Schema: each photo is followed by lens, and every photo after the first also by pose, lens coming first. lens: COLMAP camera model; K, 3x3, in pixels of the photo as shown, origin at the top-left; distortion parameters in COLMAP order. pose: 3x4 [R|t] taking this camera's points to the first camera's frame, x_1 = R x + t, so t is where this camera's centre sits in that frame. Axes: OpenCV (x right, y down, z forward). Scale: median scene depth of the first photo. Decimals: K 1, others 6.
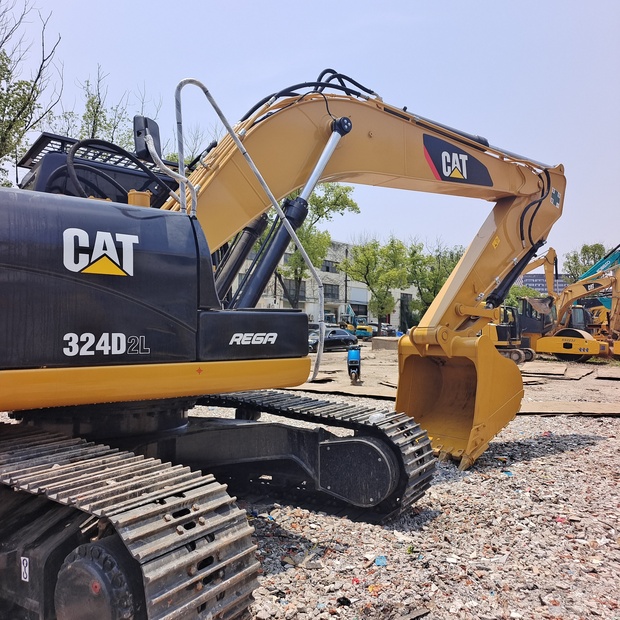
lens RADIAL K [[558.8, 0, 310.9], [0, 558.8, 307.1], [0, 0, 1]] dist [0.033843, 0.006929]
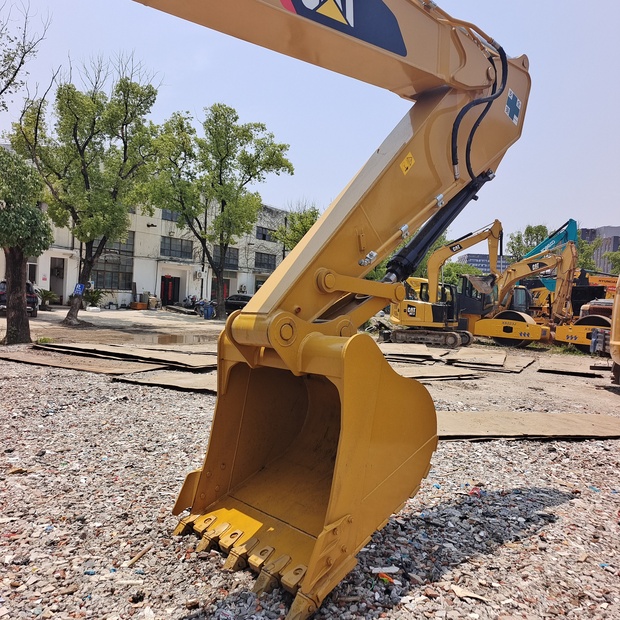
lens RADIAL K [[562.8, 0, 298.4], [0, 562.8, 311.4], [0, 0, 1]] dist [0.037940, 0.000174]
pose [[0.996515, 0.035641, 0.075410, 0.048267], [-0.039973, 0.997588, 0.056739, 0.000993], [-0.073206, -0.059556, 0.995537, 0.115035]]
